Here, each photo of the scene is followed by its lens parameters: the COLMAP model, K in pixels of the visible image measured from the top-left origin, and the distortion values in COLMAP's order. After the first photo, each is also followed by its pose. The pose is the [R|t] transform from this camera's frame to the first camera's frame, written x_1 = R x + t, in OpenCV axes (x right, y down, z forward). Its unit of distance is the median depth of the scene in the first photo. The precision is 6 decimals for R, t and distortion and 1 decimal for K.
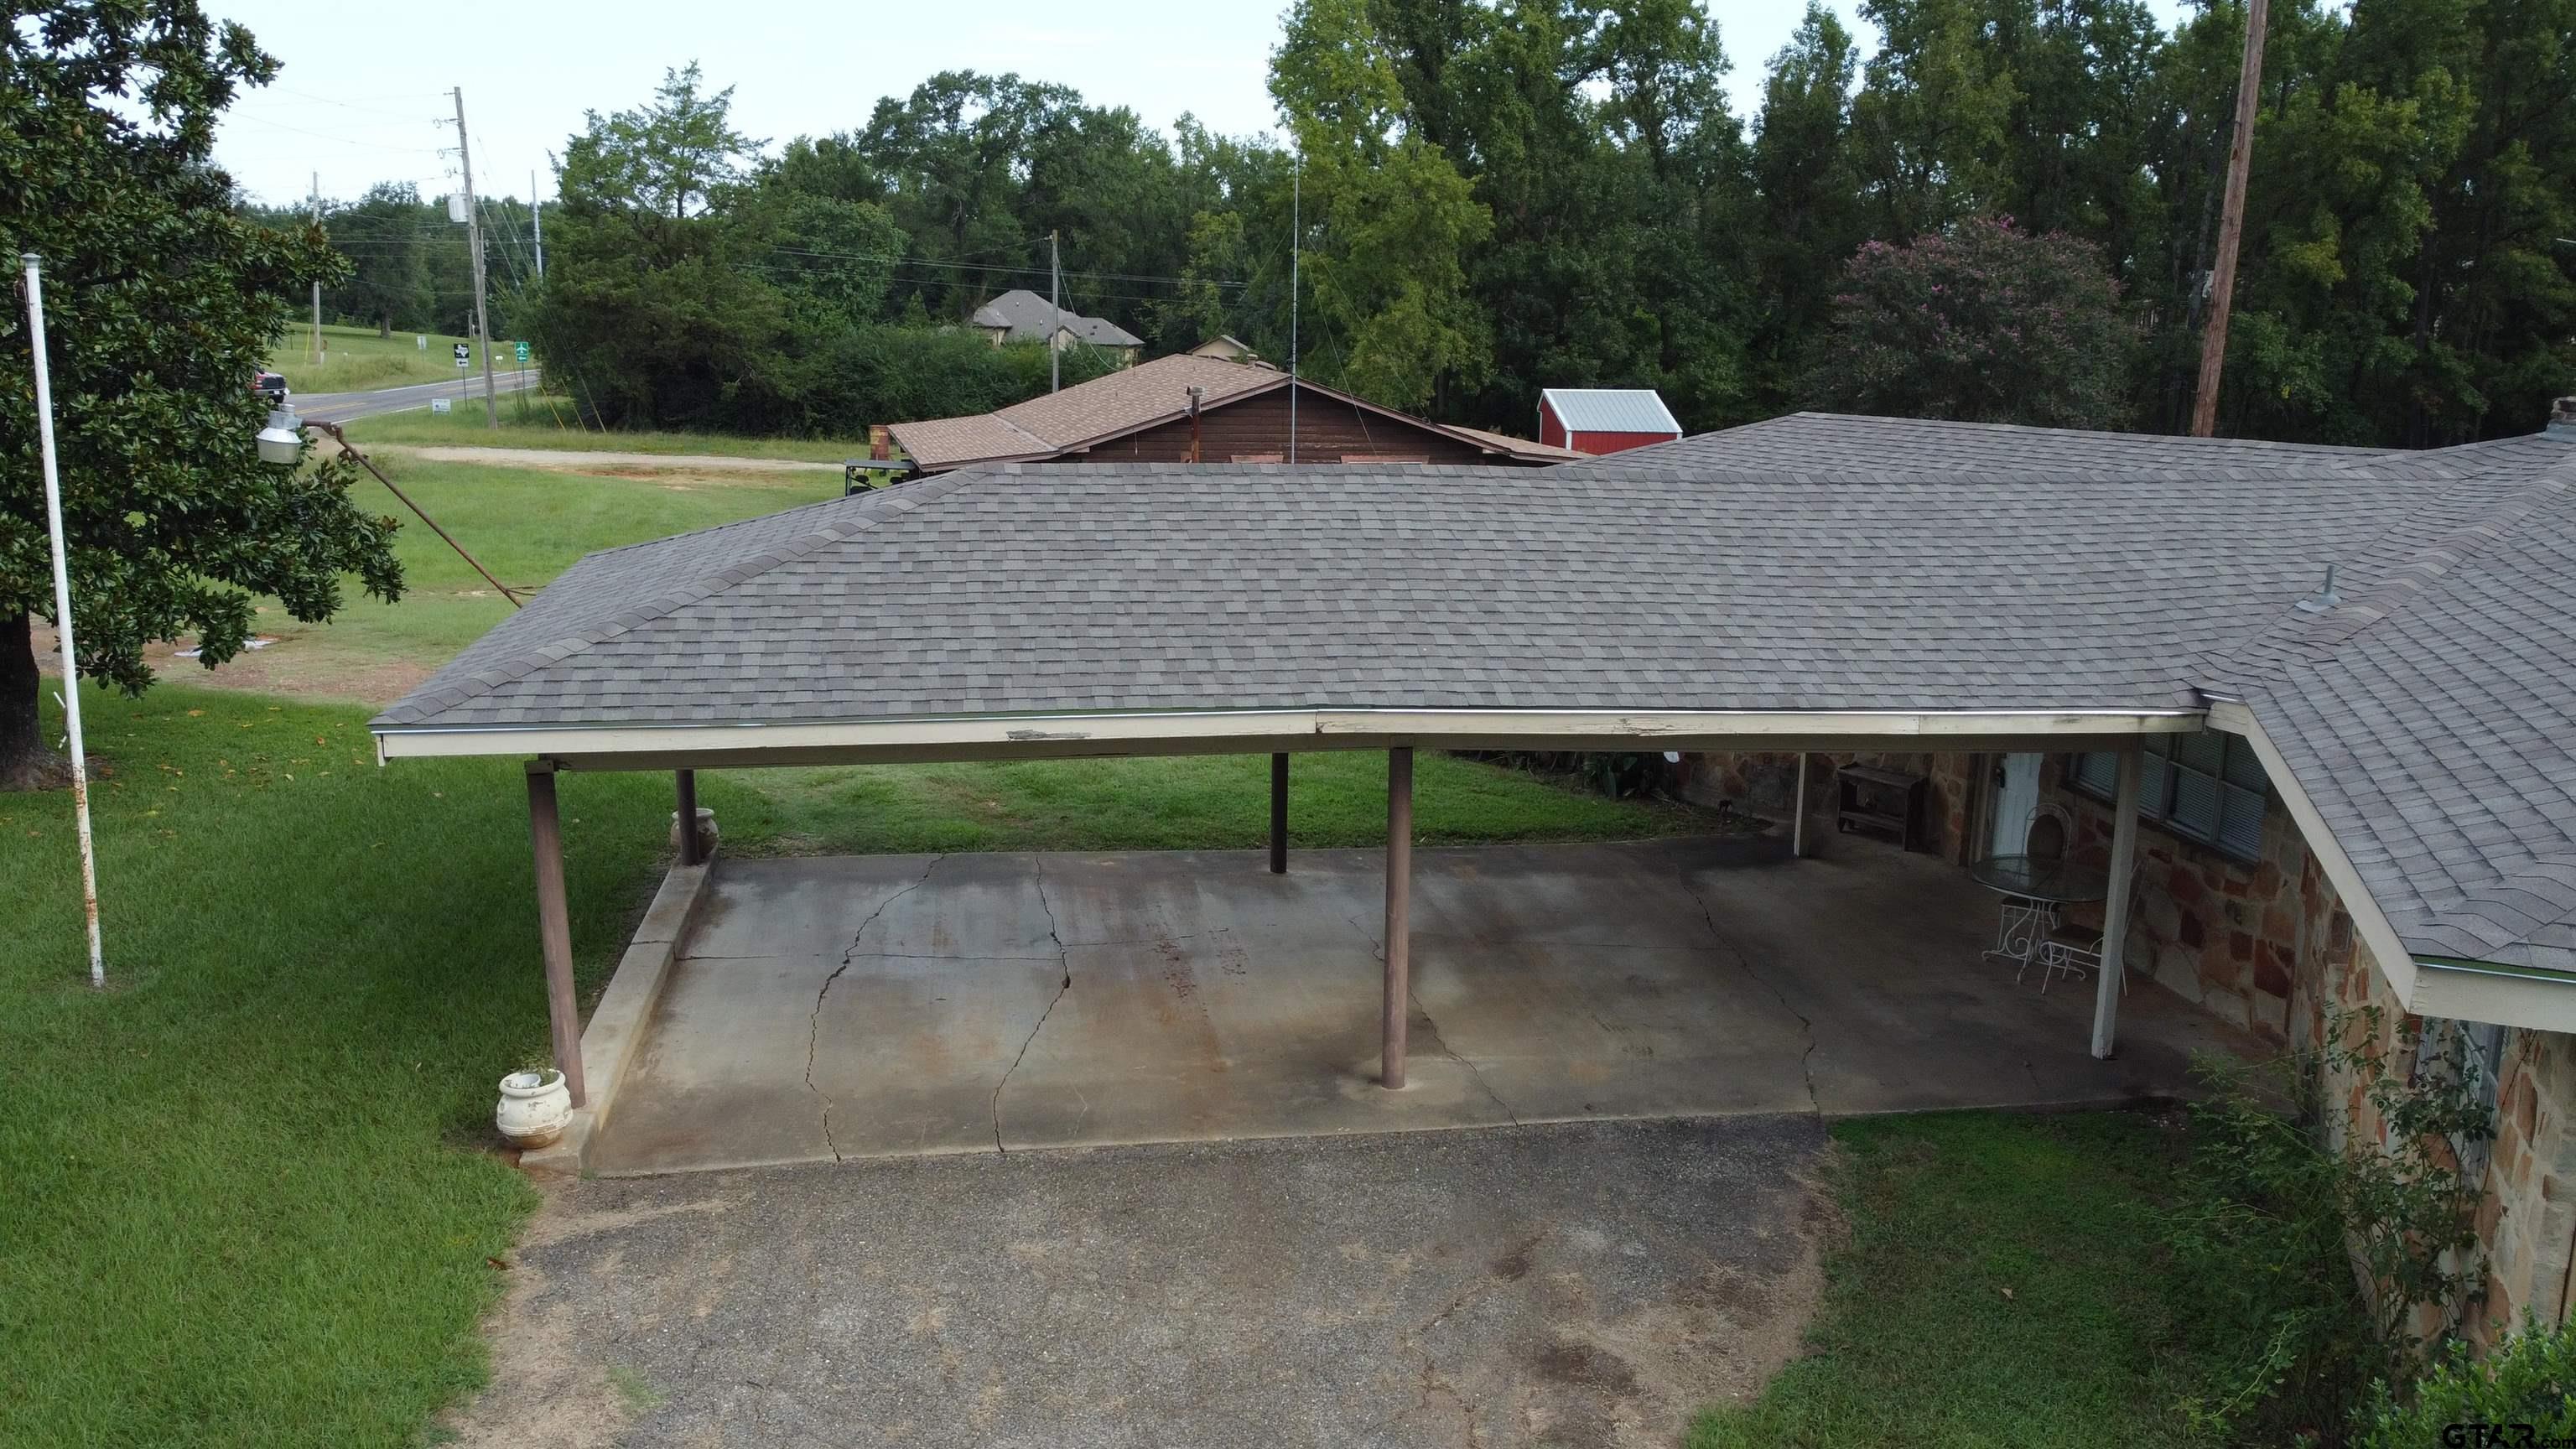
lens RADIAL K [[1966.4, 0, 1283.7], [0, 1966.4, 704.4], [0, 0, 1]] dist [0.001638, -0.004419]
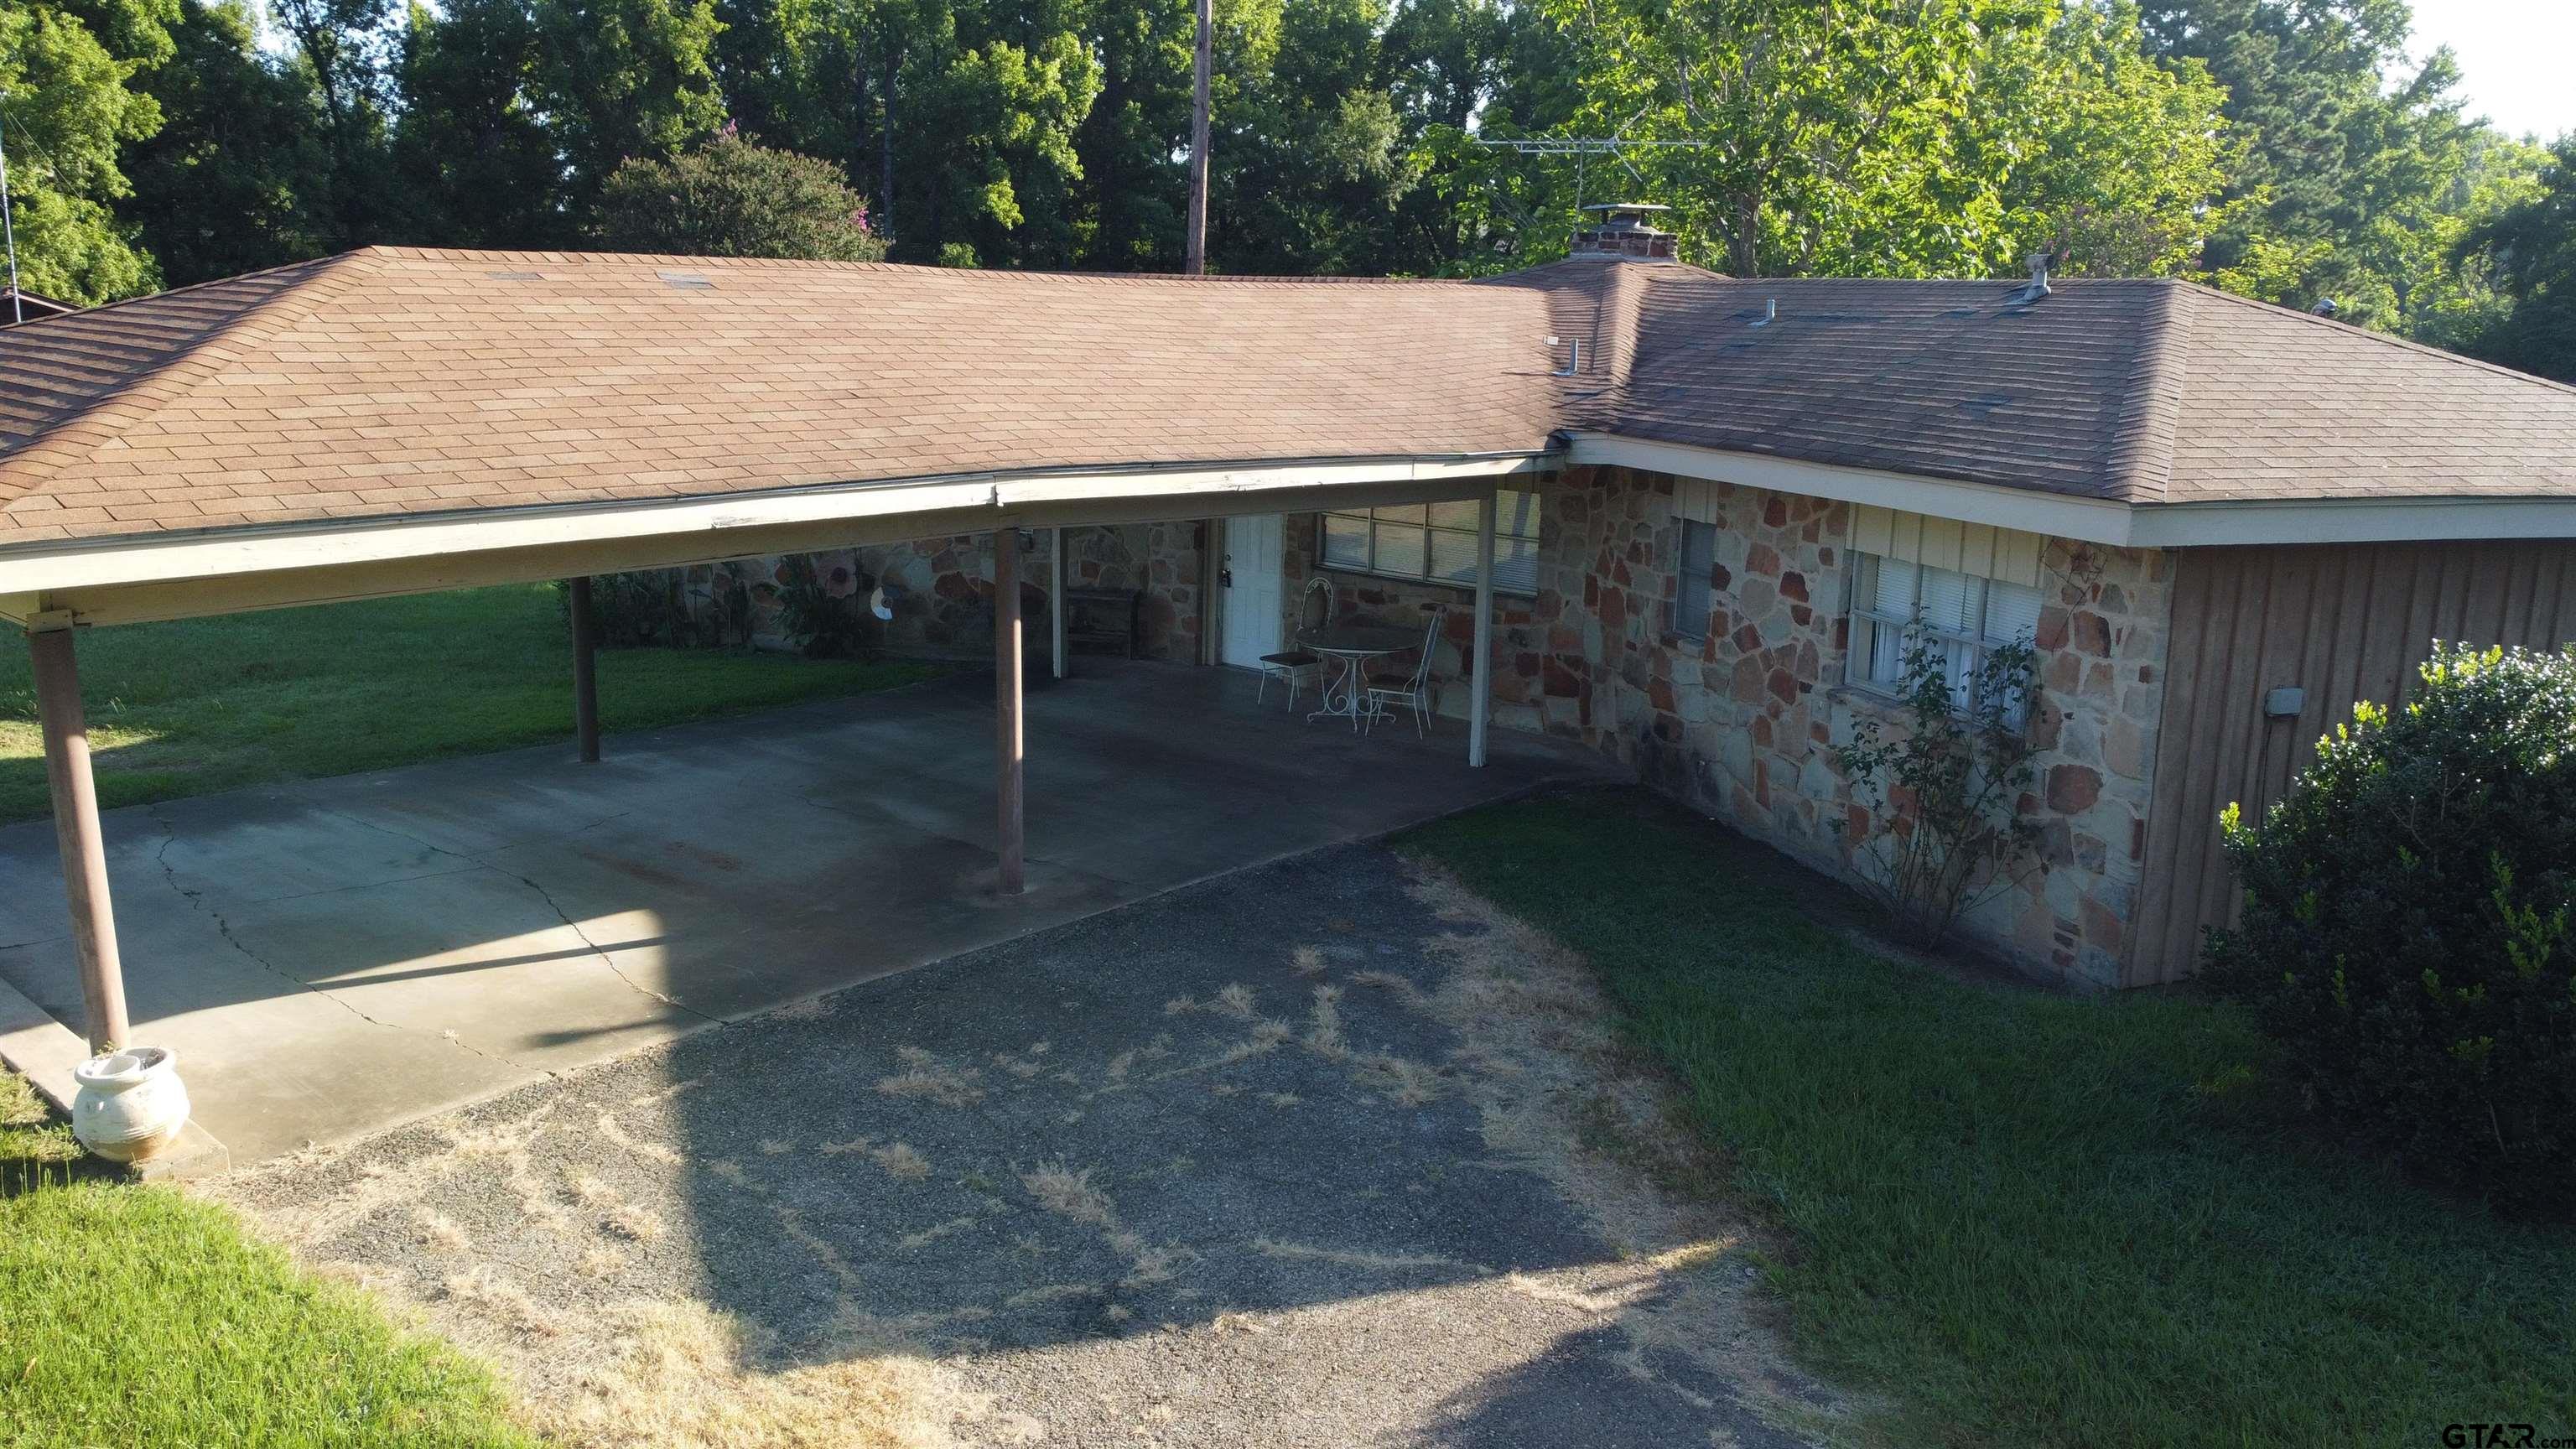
lens RADIAL K [[1966.4, 0, 1299.1], [0, 1966.4, 740.5], [0, 0, 1]] dist [0.001638, -0.004419]
pose [[0.751555, -0.139221, 0.644812, -0.419078], [0.120296, 0.990010, 0.073543, 0.065684], [-0.648609, 0.022297, 0.760795, 0.180514]]
